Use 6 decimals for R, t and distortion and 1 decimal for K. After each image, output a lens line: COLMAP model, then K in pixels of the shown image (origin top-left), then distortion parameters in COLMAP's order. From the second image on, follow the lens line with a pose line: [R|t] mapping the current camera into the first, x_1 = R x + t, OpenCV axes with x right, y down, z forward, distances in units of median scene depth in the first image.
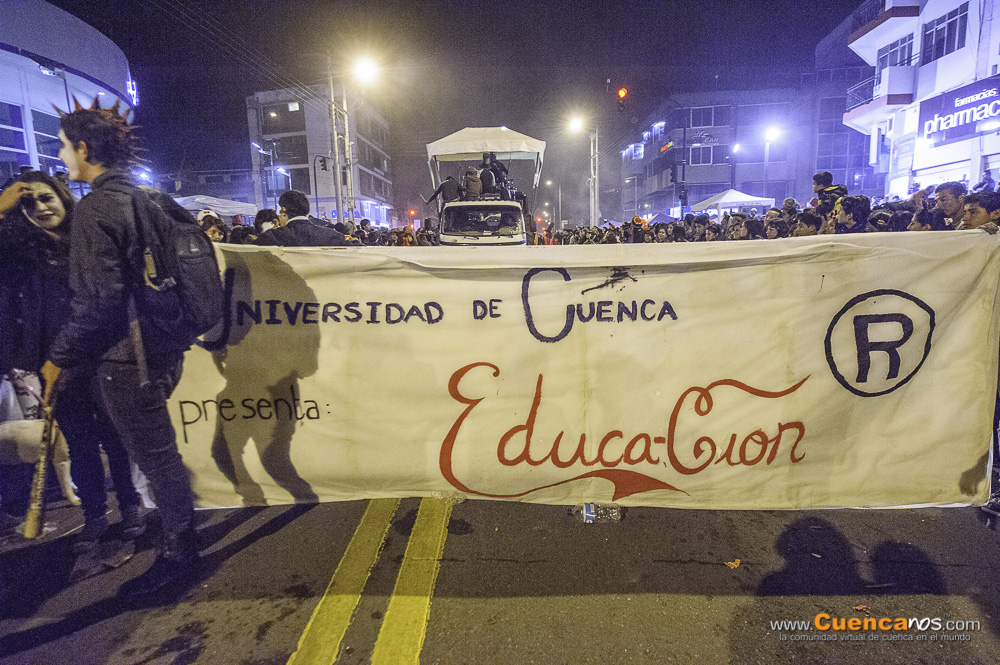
lens RADIAL K [[555.6, 0, 497.3], [0, 555.6, 335.8], [0, 0, 1]] dist [-0.001166, 0.001578]
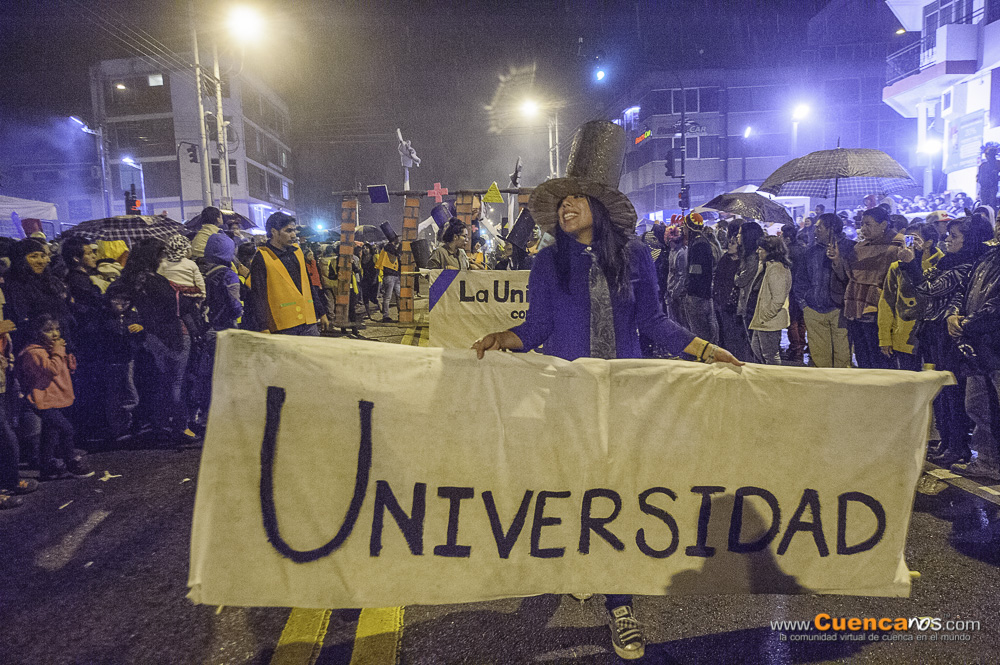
lens RADIAL K [[668.0, 0, 501.2], [0, 668.0, 328.6], [0, 0, 1]] dist [0.015483, -0.002065]
pose [[0.994679, -0.019611, 0.101140, -0.001572], [0.025555, 0.998001, -0.057809, -0.020166], [-0.099804, 0.060086, 0.993191, 0.108668]]
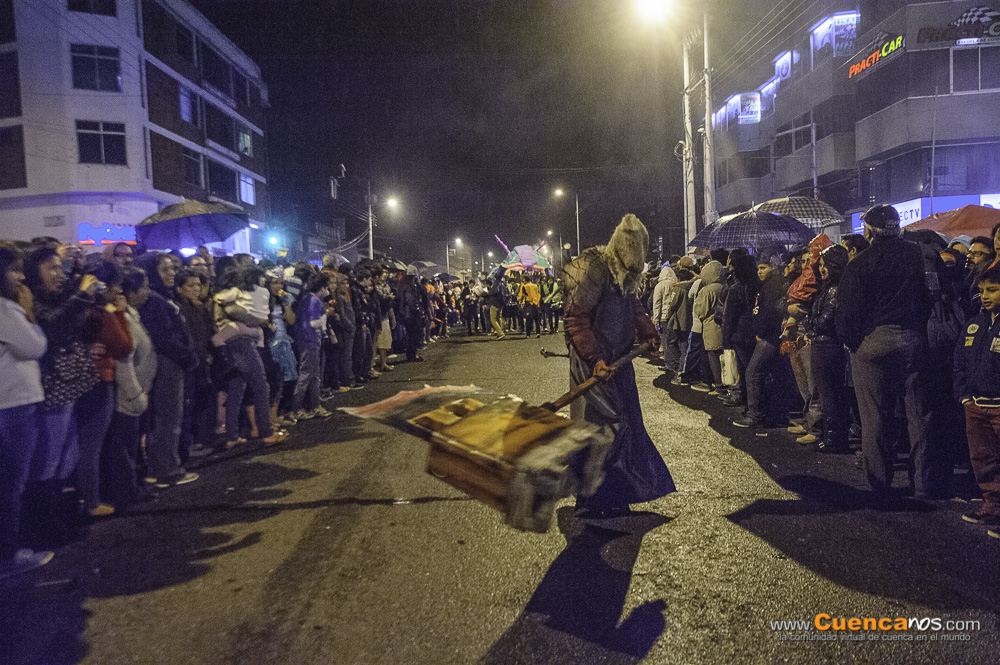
lens RADIAL K [[668.0, 0, 506.5], [0, 668.0, 326.9], [0, 0, 1]] dist [0.015483, -0.002065]
pose [[0.999352, -0.012795, 0.033657, 0.021997], [0.016328, 0.994140, -0.106864, -0.130679], [-0.032092, 0.107344, 0.993704, 0.736251]]
